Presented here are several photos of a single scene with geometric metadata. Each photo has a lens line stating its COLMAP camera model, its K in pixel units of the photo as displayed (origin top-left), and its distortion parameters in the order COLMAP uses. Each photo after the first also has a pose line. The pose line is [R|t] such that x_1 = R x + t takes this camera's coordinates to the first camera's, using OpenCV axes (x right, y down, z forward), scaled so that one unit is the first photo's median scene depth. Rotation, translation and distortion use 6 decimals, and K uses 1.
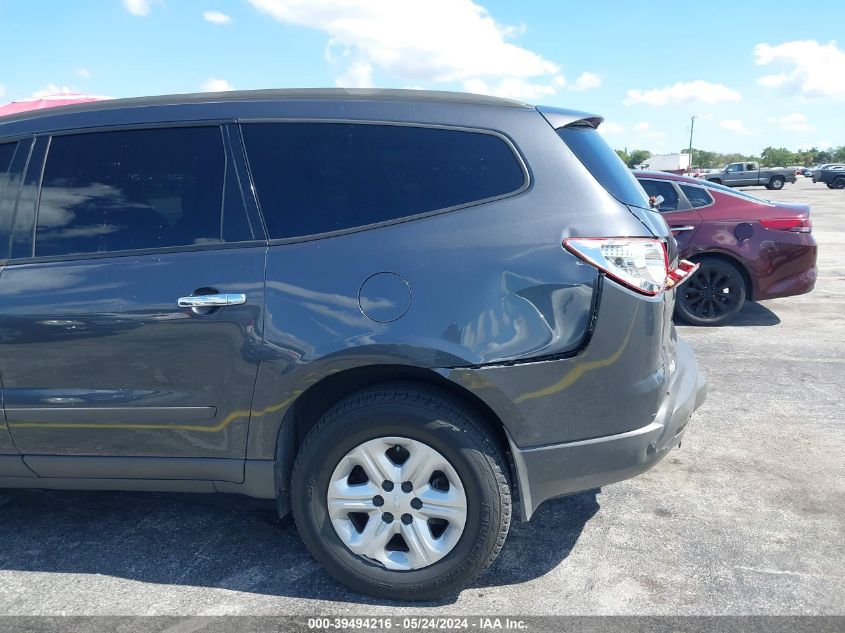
lens RADIAL K [[873.7, 0, 420.9], [0, 873.7, 321.5], [0, 0, 1]] dist [-0.004383, 0.000000]
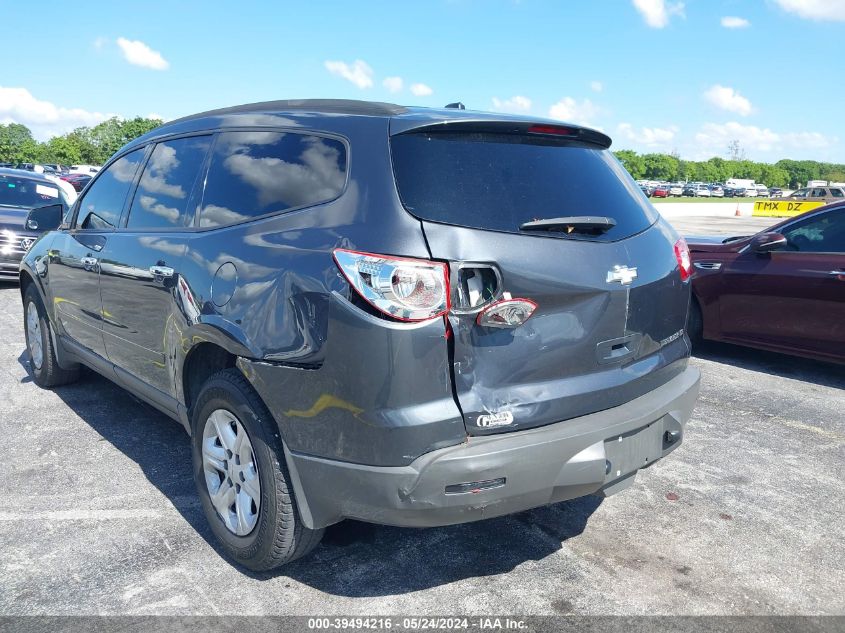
lens RADIAL K [[873.7, 0, 459.3], [0, 873.7, 310.0], [0, 0, 1]] dist [-0.004383, 0.000000]
pose [[0.651935, 0.139068, -0.745413, 0.951405], [-0.155401, 0.986676, 0.048165, -0.093076], [0.742180, 0.084438, 0.664860, 0.448072]]
